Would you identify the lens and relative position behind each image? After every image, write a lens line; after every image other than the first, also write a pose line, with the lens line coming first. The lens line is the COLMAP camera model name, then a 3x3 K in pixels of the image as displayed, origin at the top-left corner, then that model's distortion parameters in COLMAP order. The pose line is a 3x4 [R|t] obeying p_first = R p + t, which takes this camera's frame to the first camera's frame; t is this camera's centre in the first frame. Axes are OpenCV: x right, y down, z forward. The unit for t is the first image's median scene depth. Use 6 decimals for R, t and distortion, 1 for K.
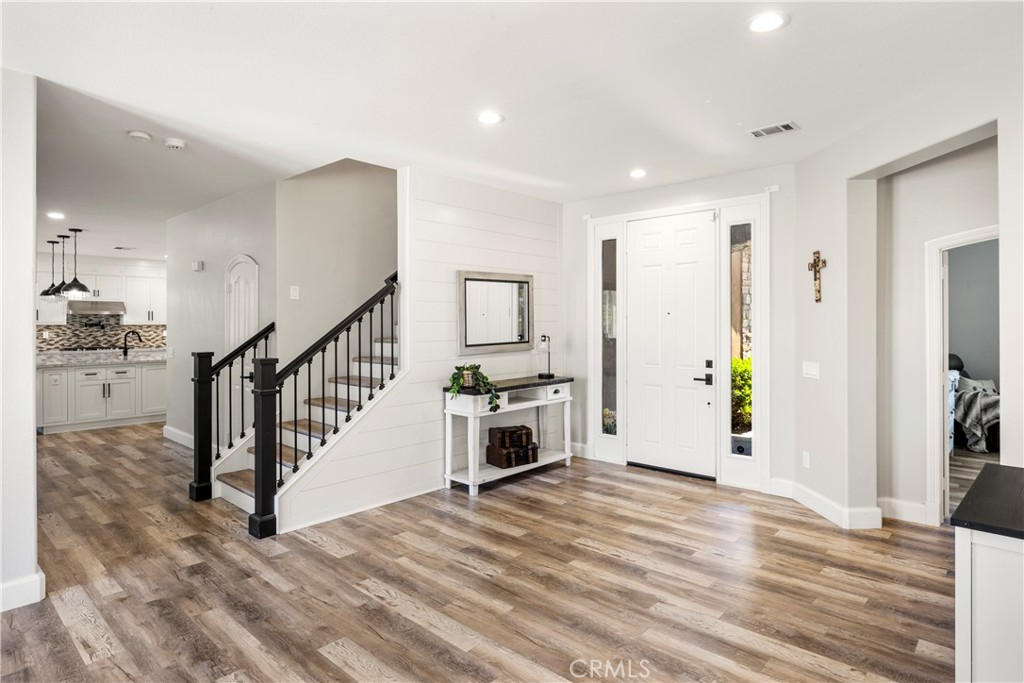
lens RADIAL K [[563.1, 0, 513.6], [0, 563.1, 326.7], [0, 0, 1]] dist [-0.005789, -0.001915]
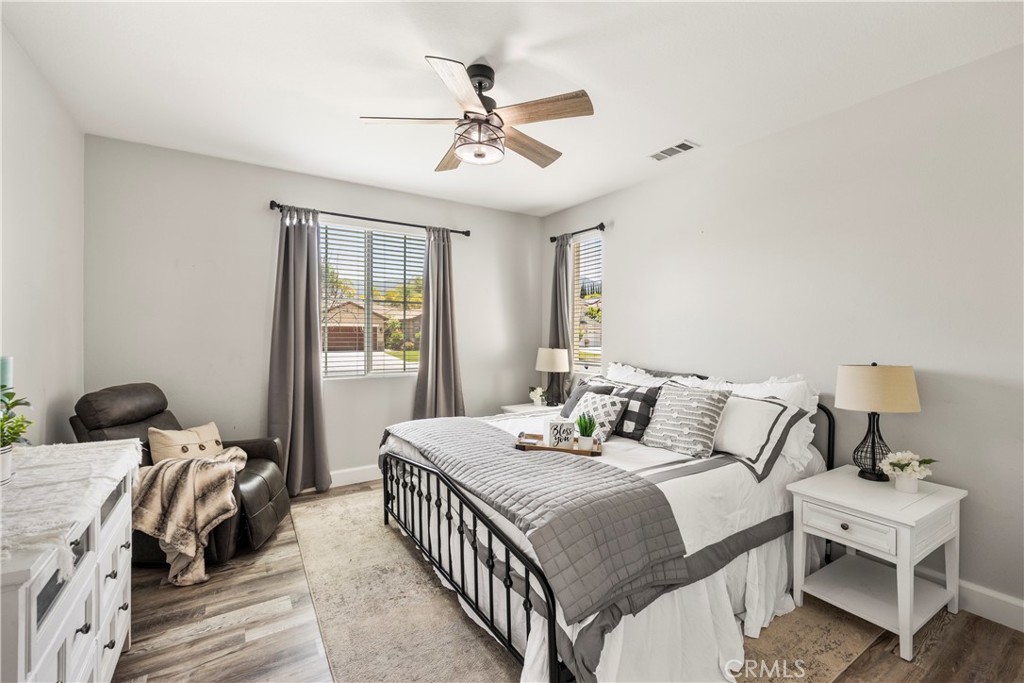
lens RADIAL K [[432.7, 0, 509.7], [0, 432.7, 338.1], [0, 0, 1]] dist [0.000621, -0.000290]
pose [[0.265526, -0.000577, 0.964104, 0.534466], [0.004848, 0.999988, -0.000737, 0.006026], [-0.964092, 0.004870, 0.265525, 0.623330]]
